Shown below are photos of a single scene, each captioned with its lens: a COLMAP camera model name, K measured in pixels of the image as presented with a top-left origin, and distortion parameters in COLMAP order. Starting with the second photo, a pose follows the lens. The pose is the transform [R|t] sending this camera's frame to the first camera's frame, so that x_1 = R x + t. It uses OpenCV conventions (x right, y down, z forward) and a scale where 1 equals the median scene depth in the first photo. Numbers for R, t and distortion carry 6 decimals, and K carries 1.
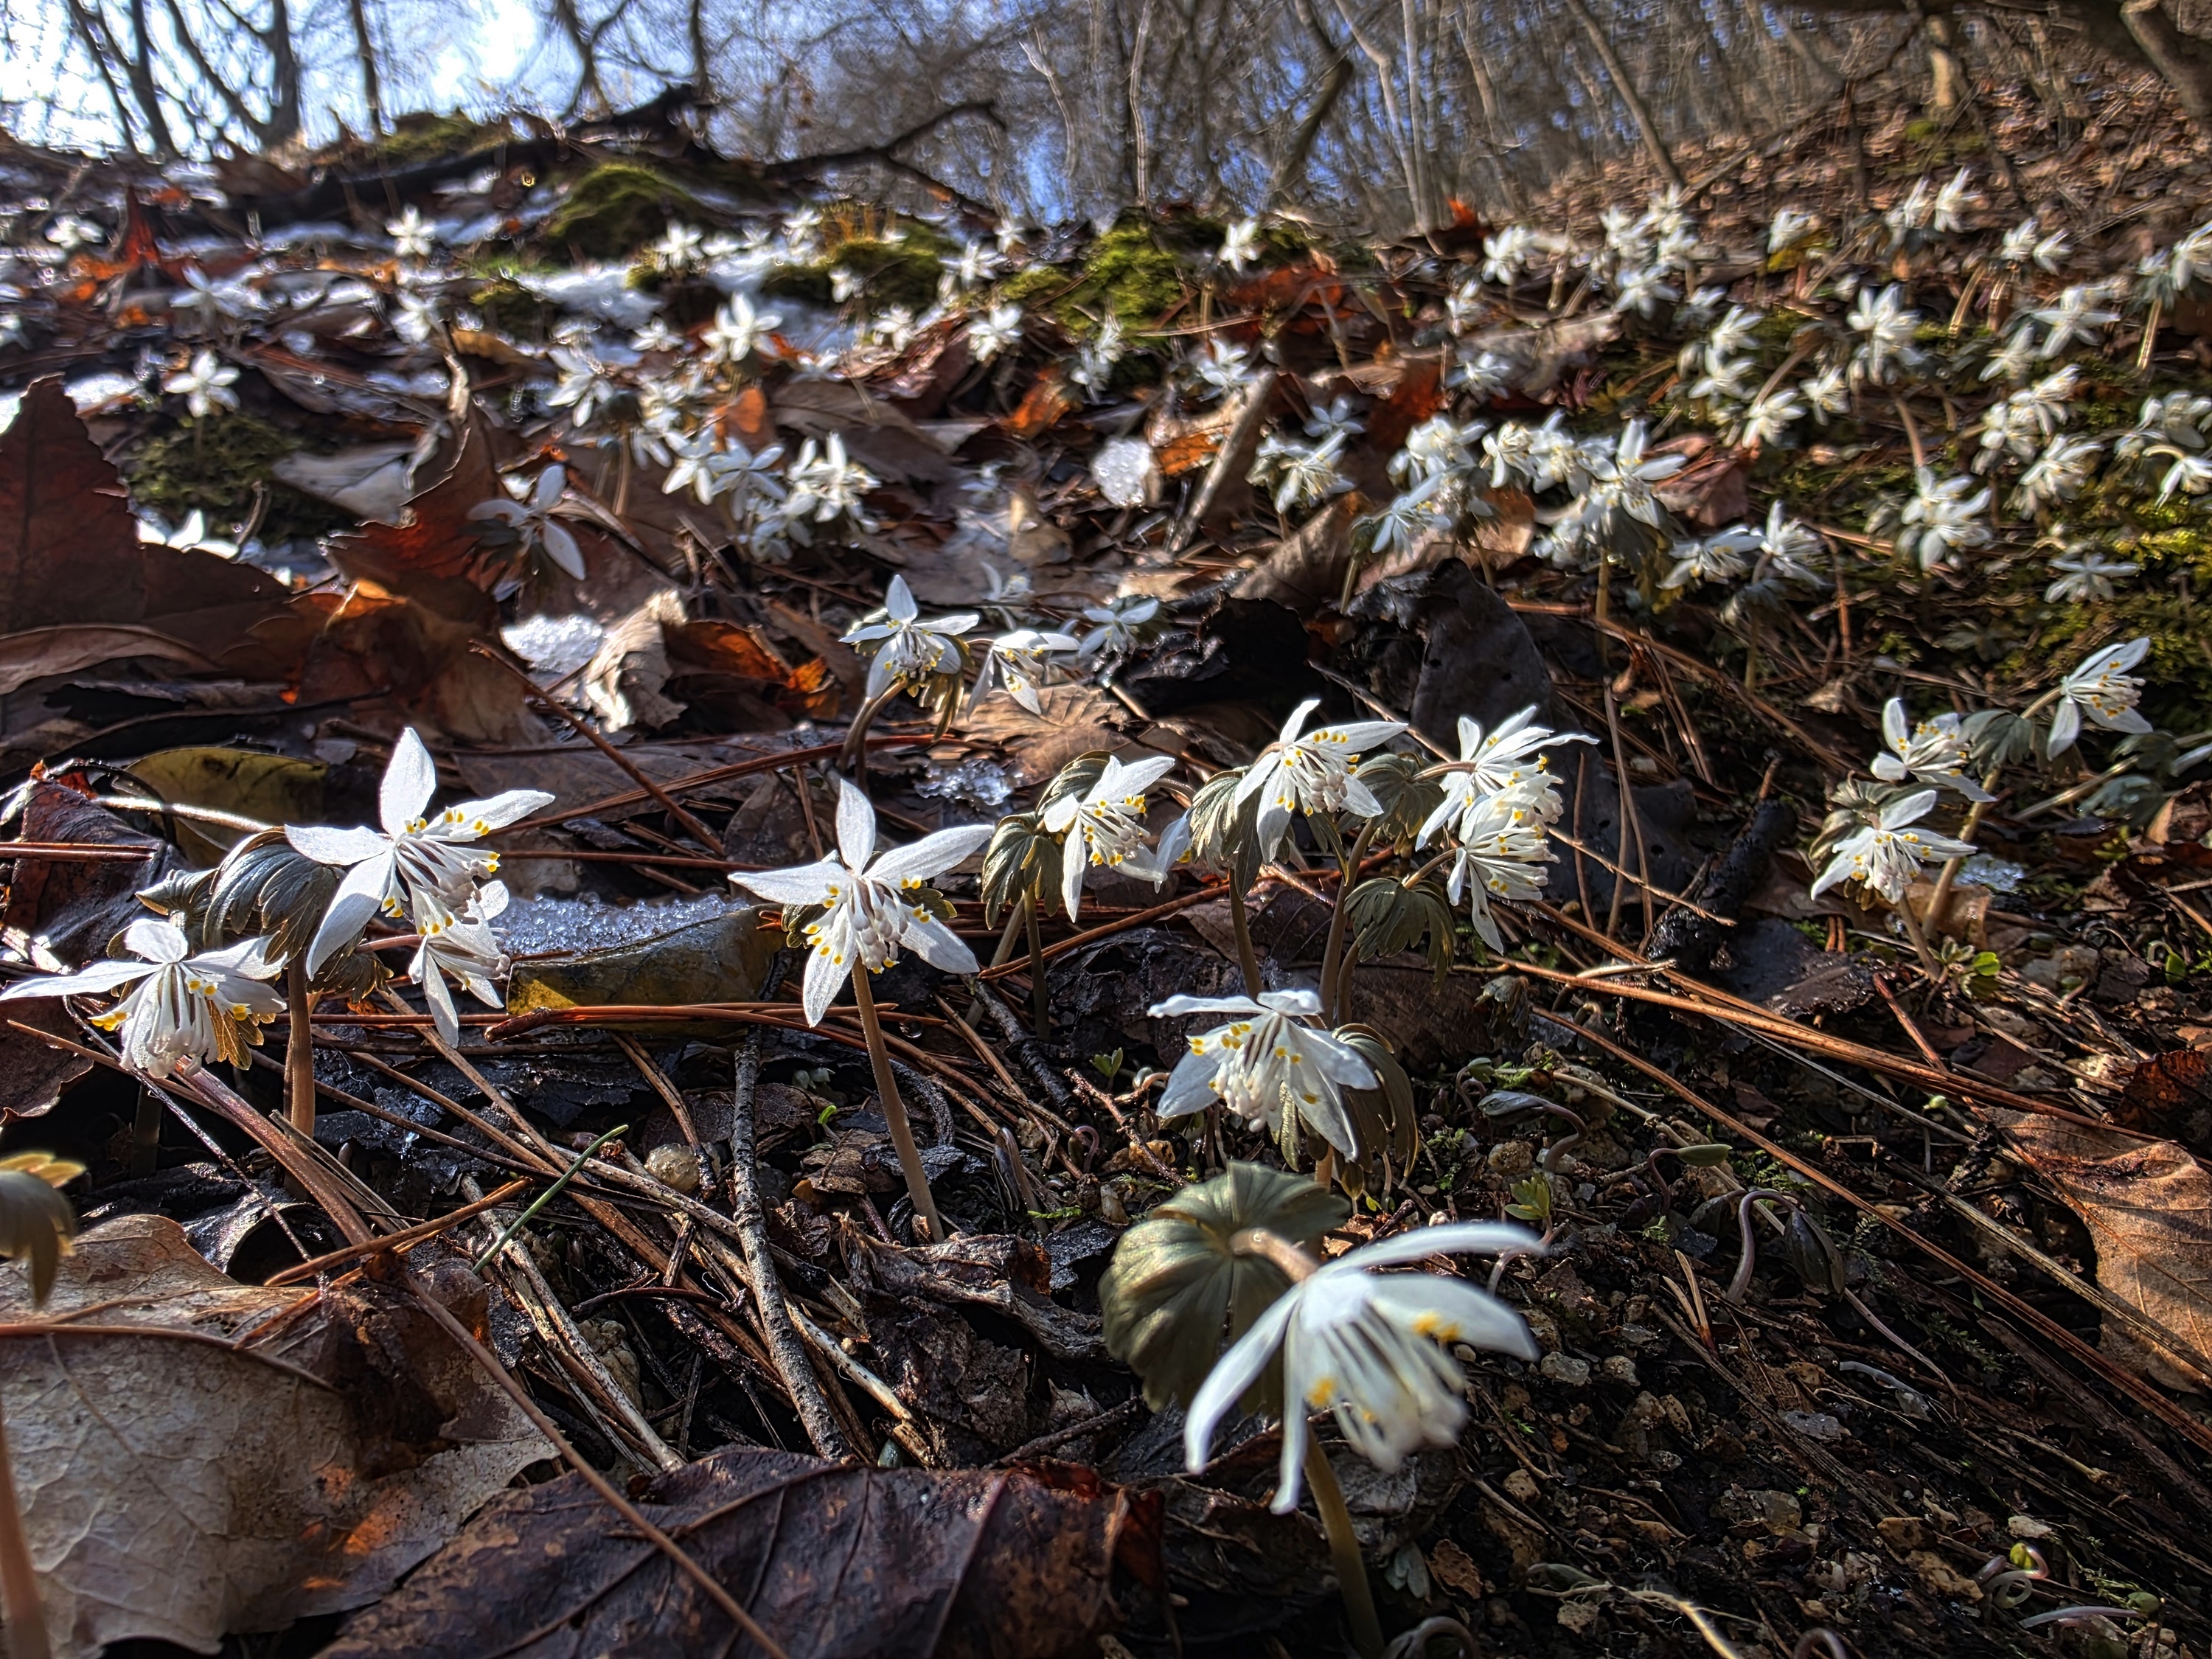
lens RADIAL K [[1363.2, 0, 1115.8], [0, 1363.2, 821.9], [0, 0, 1]] dist [0.002755, -0.006689]
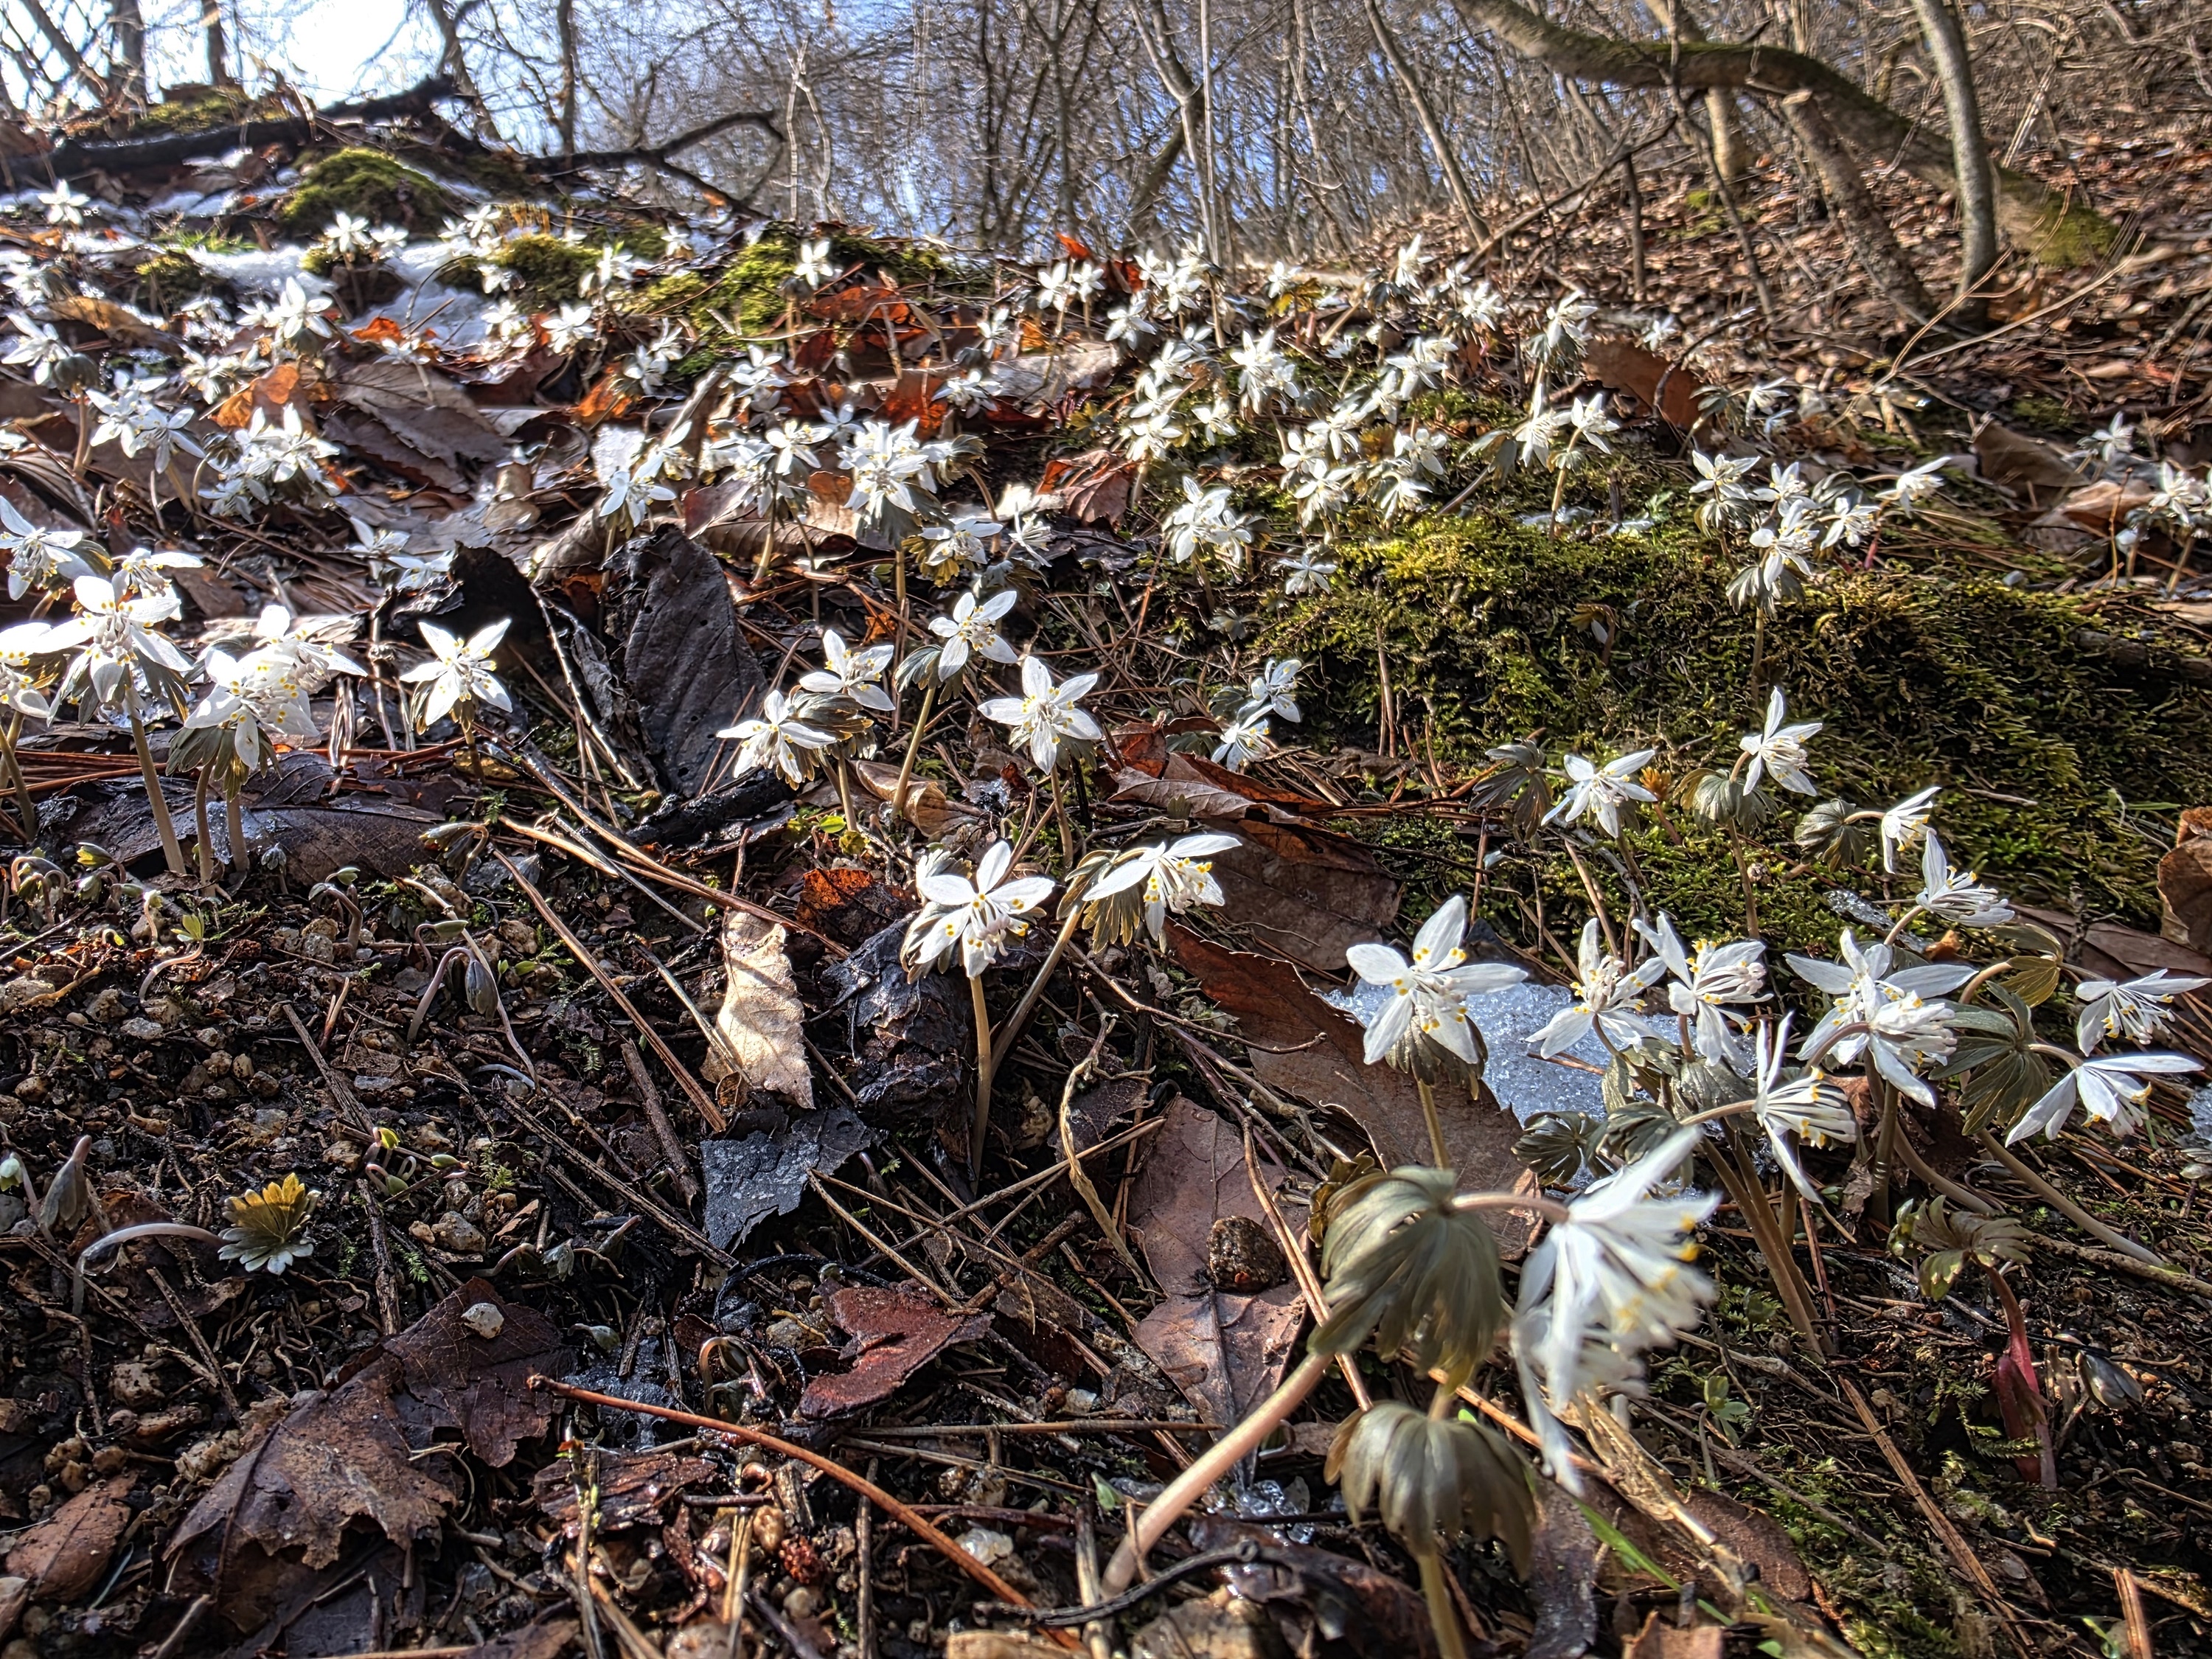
lens RADIAL K [[1363.2, 0, 1096.8], [0, 1363.2, 836.7], [0, 0, 1]] dist [0.002755, -0.006689]
pose [[0.997020, 0.032588, 0.069927, 0.195487], [-0.032407, 0.999468, -0.003729, 0.026831], [-0.070011, 0.001452, 0.997545, -0.082467]]
